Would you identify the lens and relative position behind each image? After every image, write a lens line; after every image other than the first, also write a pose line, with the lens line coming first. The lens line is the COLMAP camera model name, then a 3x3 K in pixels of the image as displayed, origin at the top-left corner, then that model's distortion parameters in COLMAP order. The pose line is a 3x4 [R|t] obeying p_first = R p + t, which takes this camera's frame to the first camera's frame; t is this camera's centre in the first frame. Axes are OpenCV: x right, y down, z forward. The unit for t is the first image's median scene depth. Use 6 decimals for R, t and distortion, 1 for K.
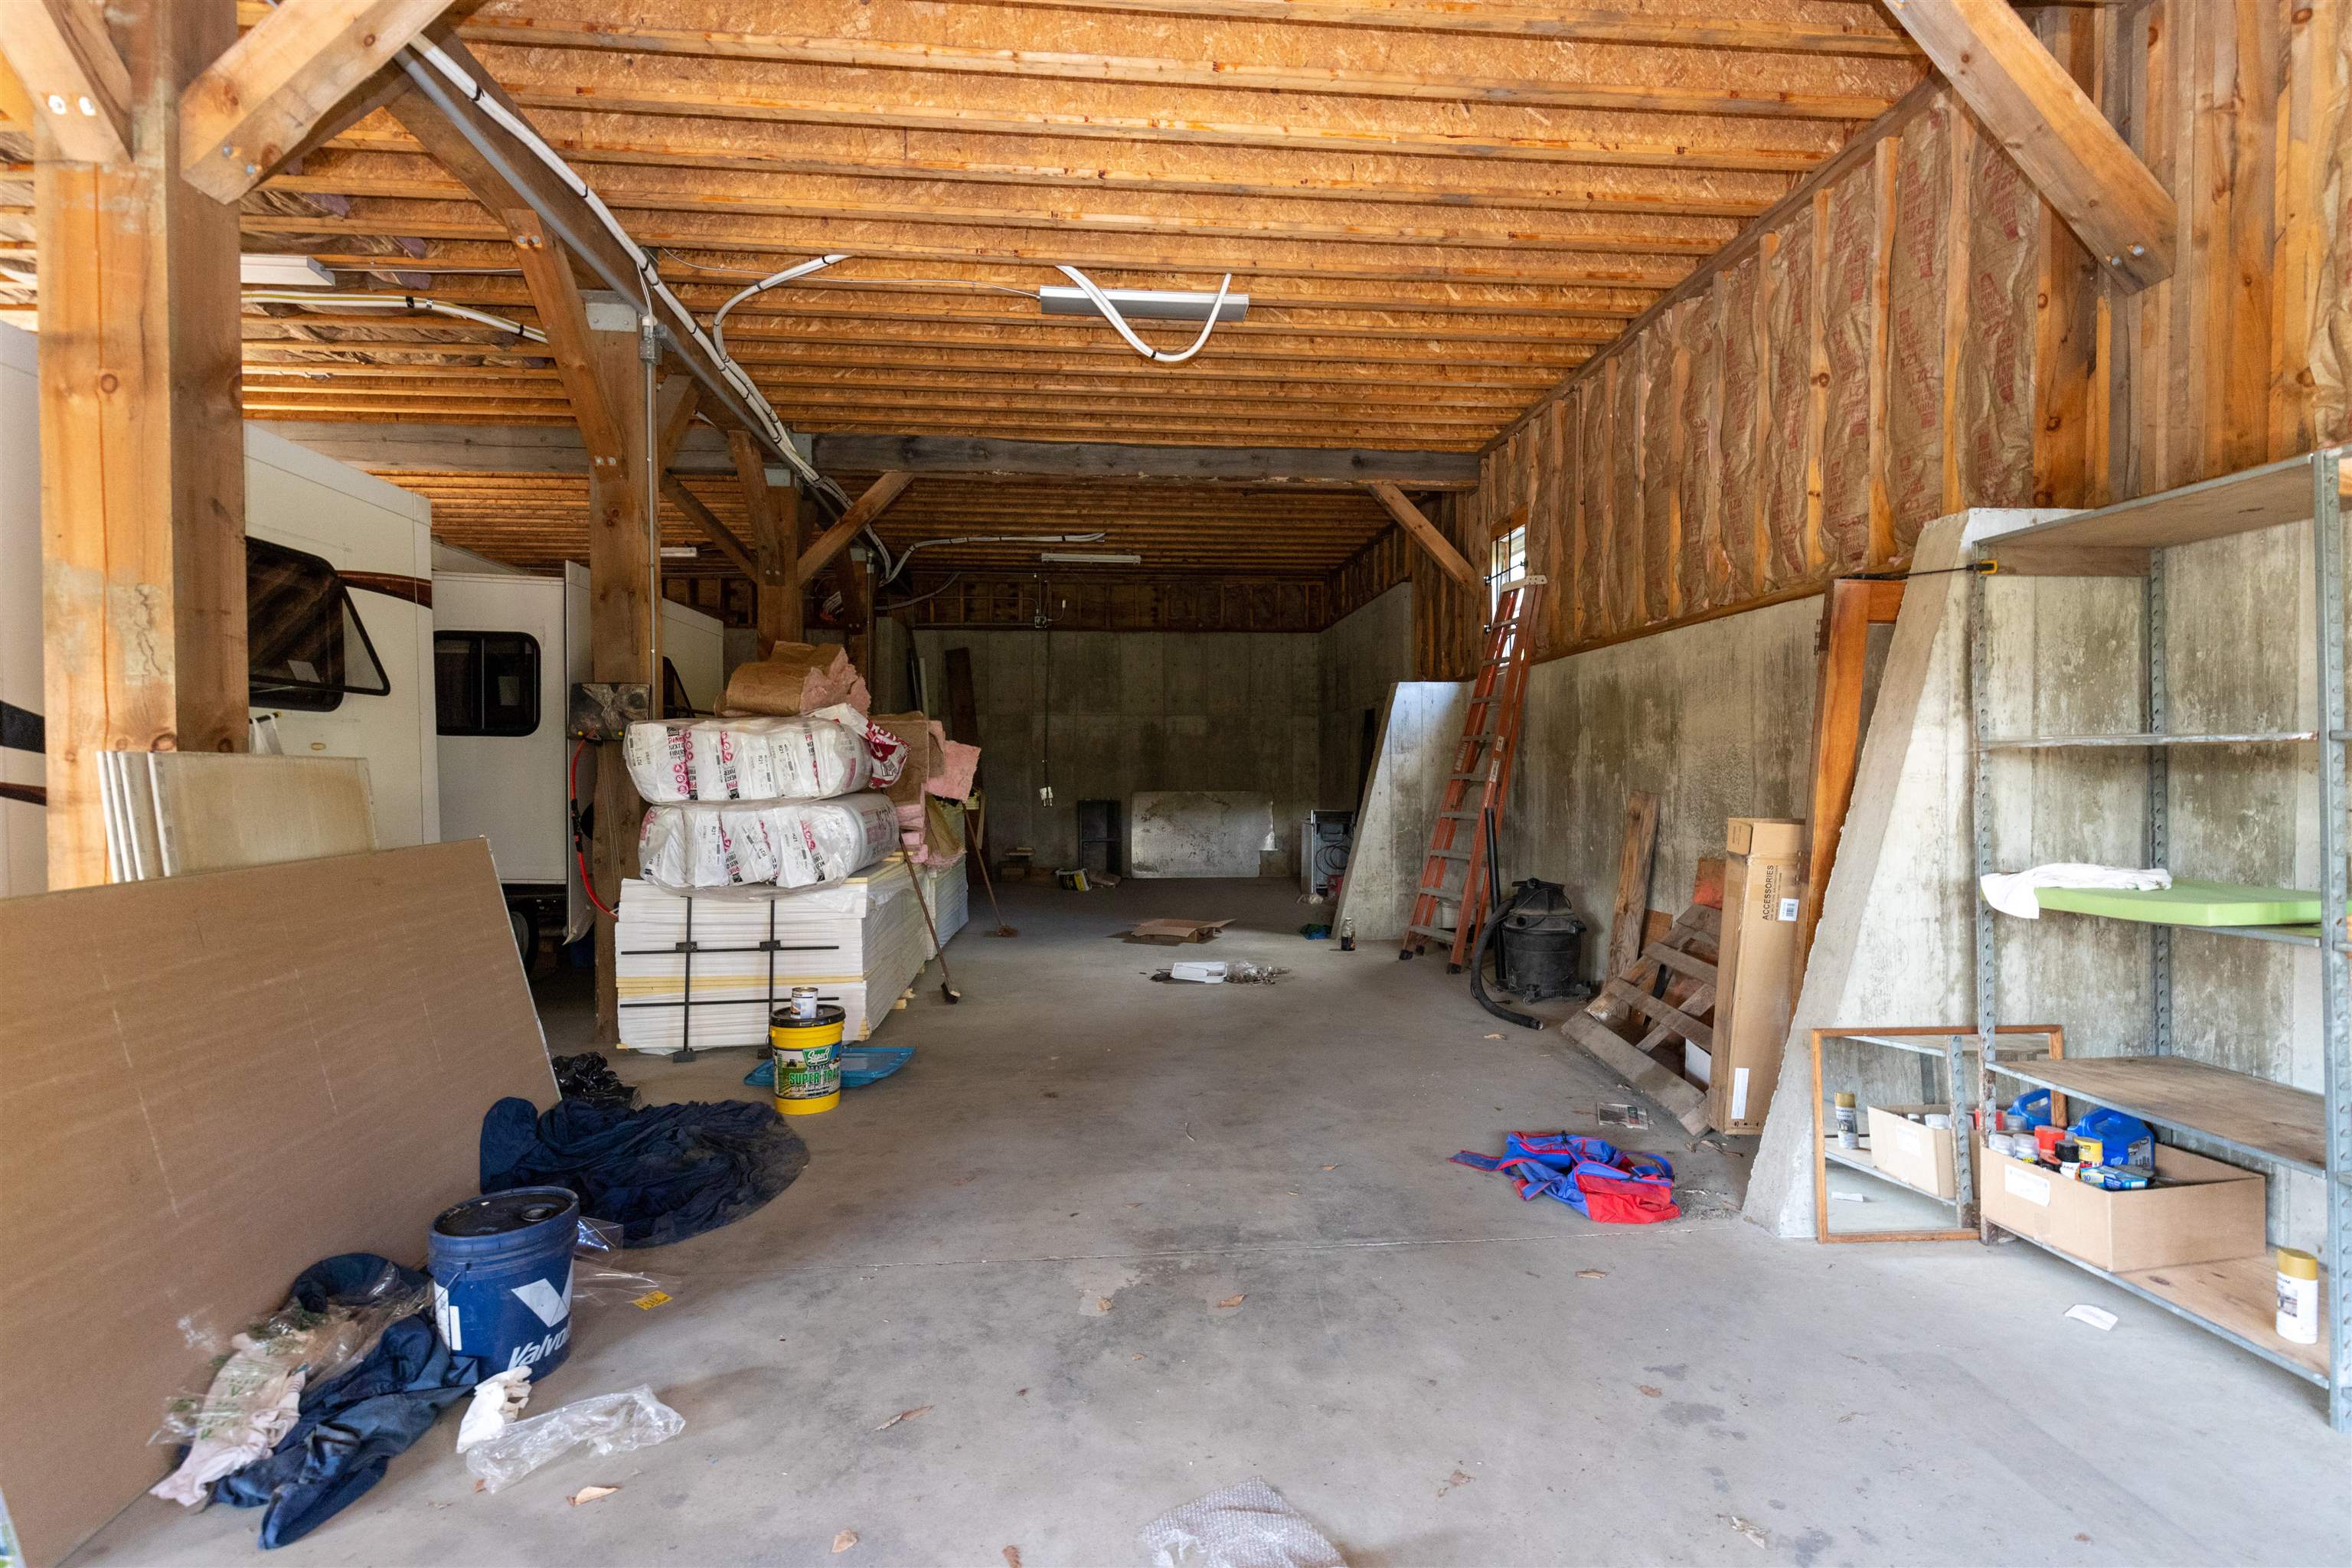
lens RADIAL K [[1086.3, 0, 1176.0], [0, 1086.3, 784.0], [0, 0, 1]] dist [0.004920, -0.000206]
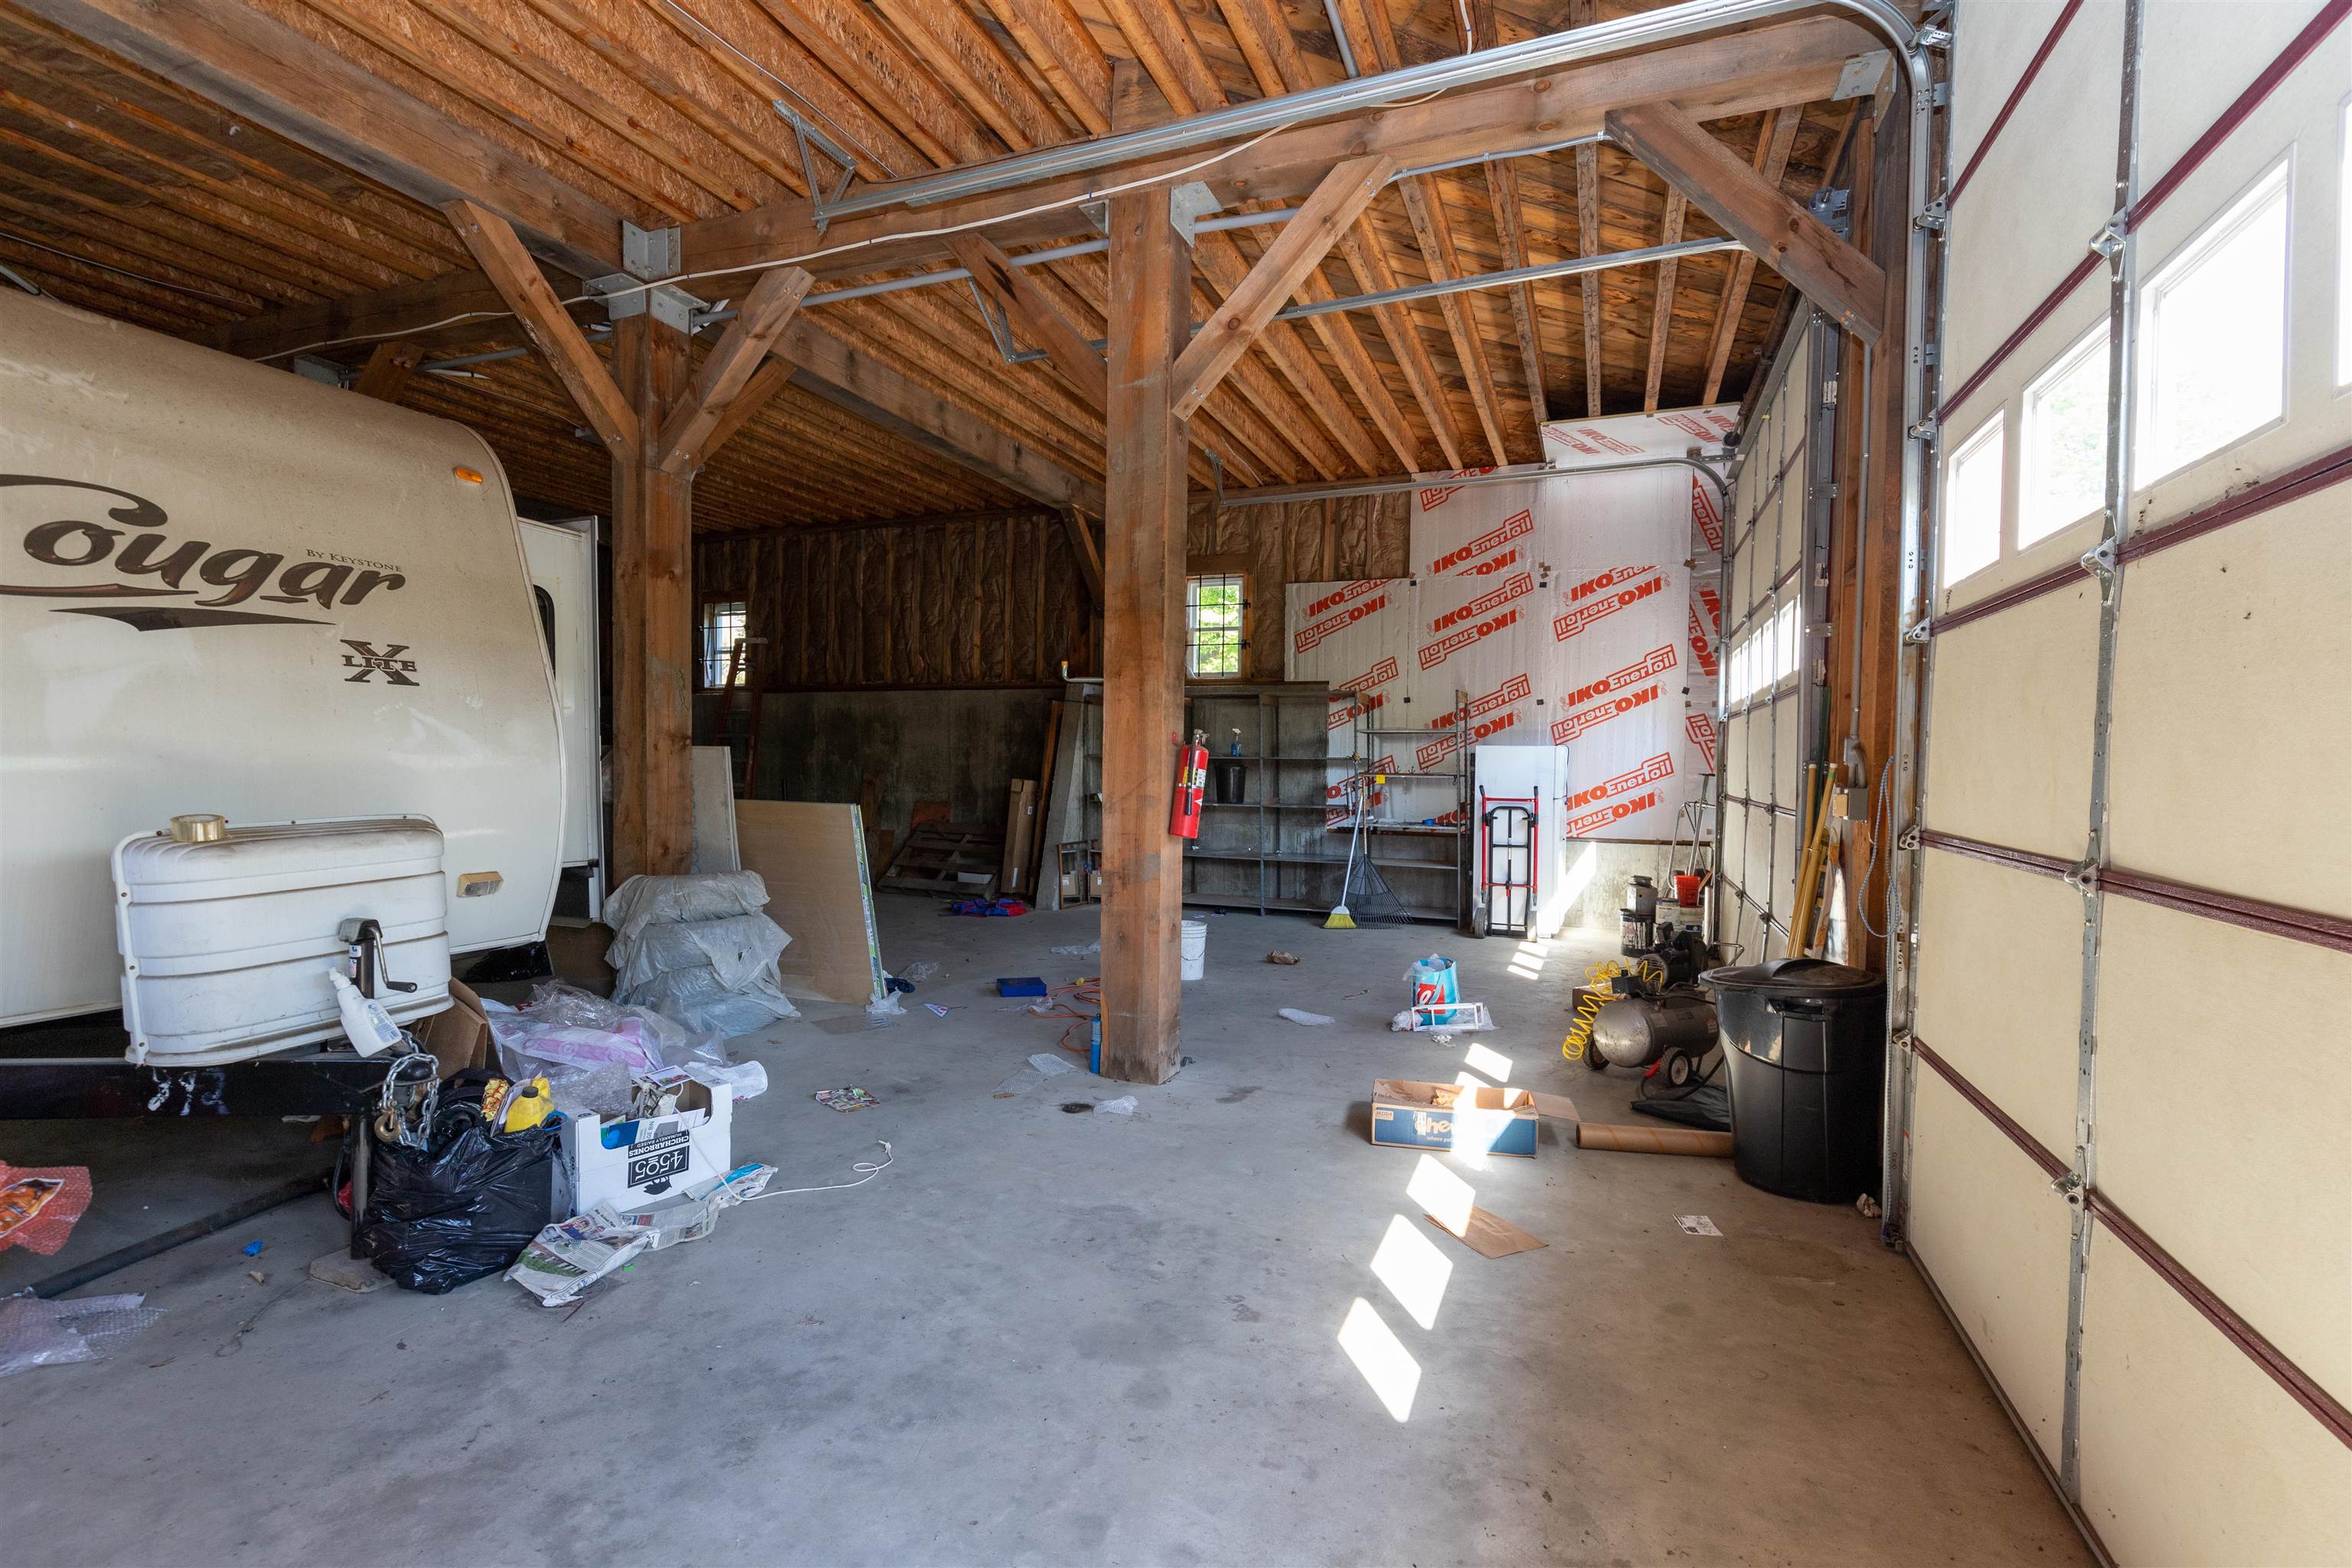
lens RADIAL K [[1059.3, 0, 1177.2], [0, 1059.3, 790.2], [0, 0, 1]] dist [0.008853, -0.000465]
pose [[0.458916, -0.010722, 0.888415, -1.244714], [-0.008613, 0.999827, 0.016515, 0.008487], [-0.888438, -0.015231, 0.458744, -0.451847]]
